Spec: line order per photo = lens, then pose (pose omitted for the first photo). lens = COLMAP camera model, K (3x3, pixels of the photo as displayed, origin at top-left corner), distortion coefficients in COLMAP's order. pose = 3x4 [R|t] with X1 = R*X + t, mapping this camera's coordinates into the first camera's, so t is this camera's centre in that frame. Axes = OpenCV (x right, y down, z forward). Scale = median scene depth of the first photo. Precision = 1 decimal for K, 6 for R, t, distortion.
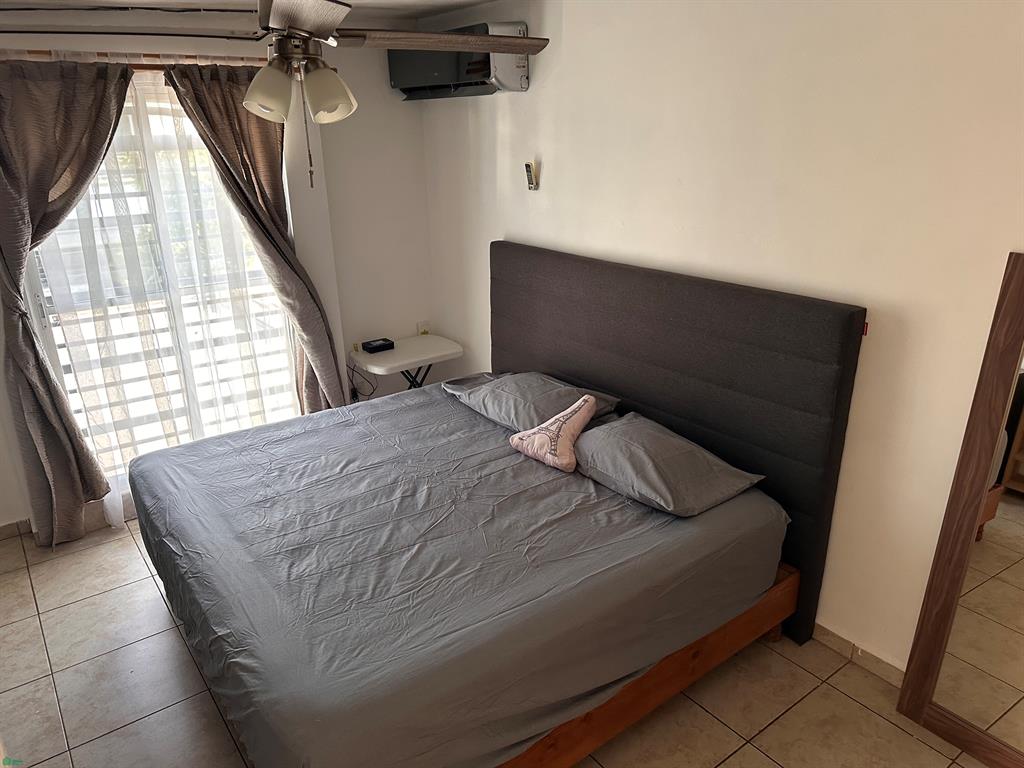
lens RADIAL K [[725.3, 0, 512.0], [0, 725.3, 384.0], [0, 0, 1]] dist [0.002877, -0.021939]
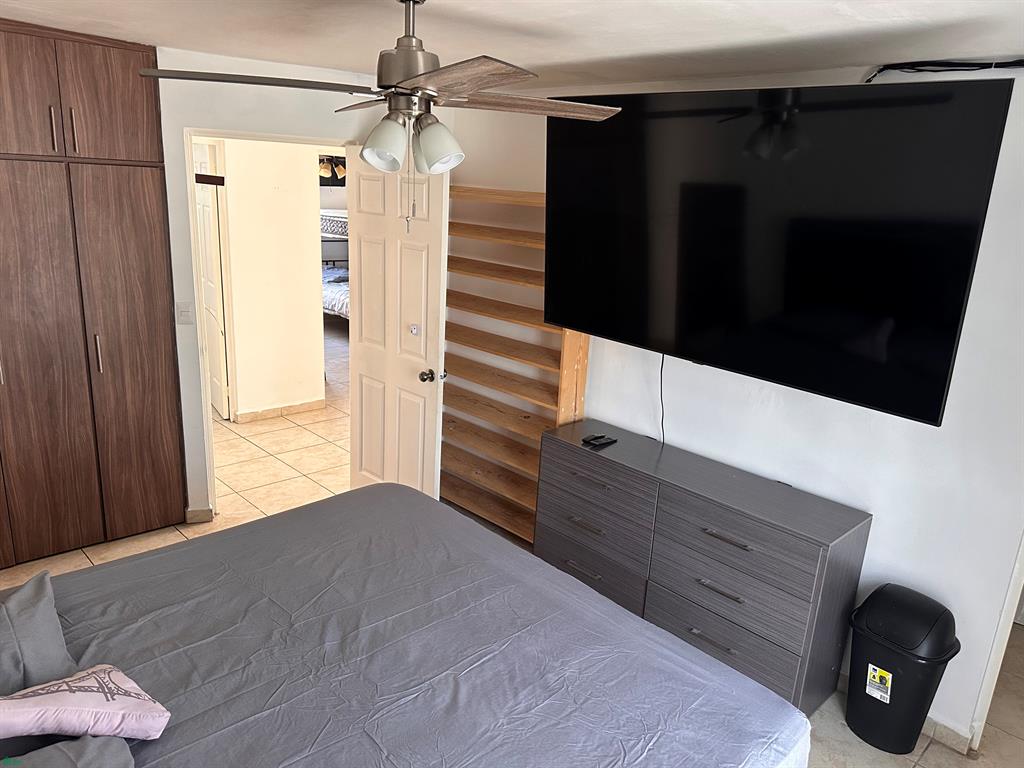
lens RADIAL K [[724.4, 0, 516.6], [0, 724.4, 381.4], [0, 0, 1]] dist [0.006371, -0.026871]
pose [[-0.988990, -0.010831, -0.147585, -0.204351], [-0.097431, 0.798311, 0.594312, -0.552459], [0.111382, 0.602148, -0.790577, 1.487481]]
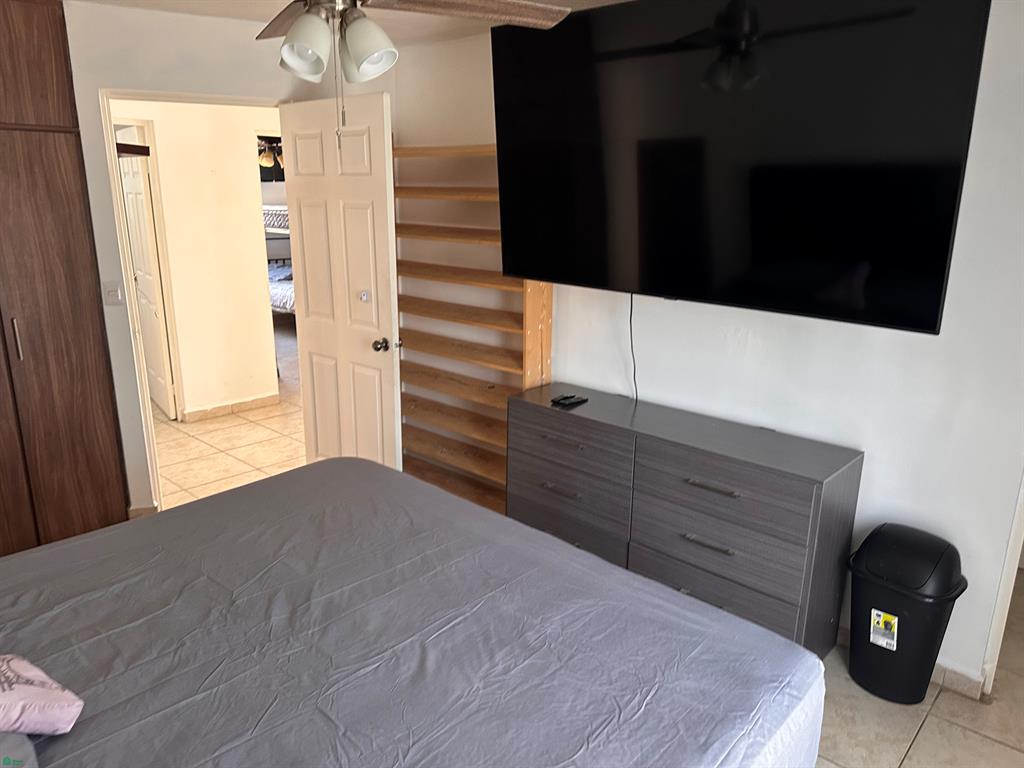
lens RADIAL K [[725.3, 0, 512.0], [0, 725.3, 384.0], [0, 0, 1]] dist [0.002877, -0.021939]
pose [[-0.981122, 0.046759, -0.187652, -0.222858], [-0.073631, 0.806927, 0.586044, -0.440033], [0.178824, 0.588797, -0.788251, 1.467032]]
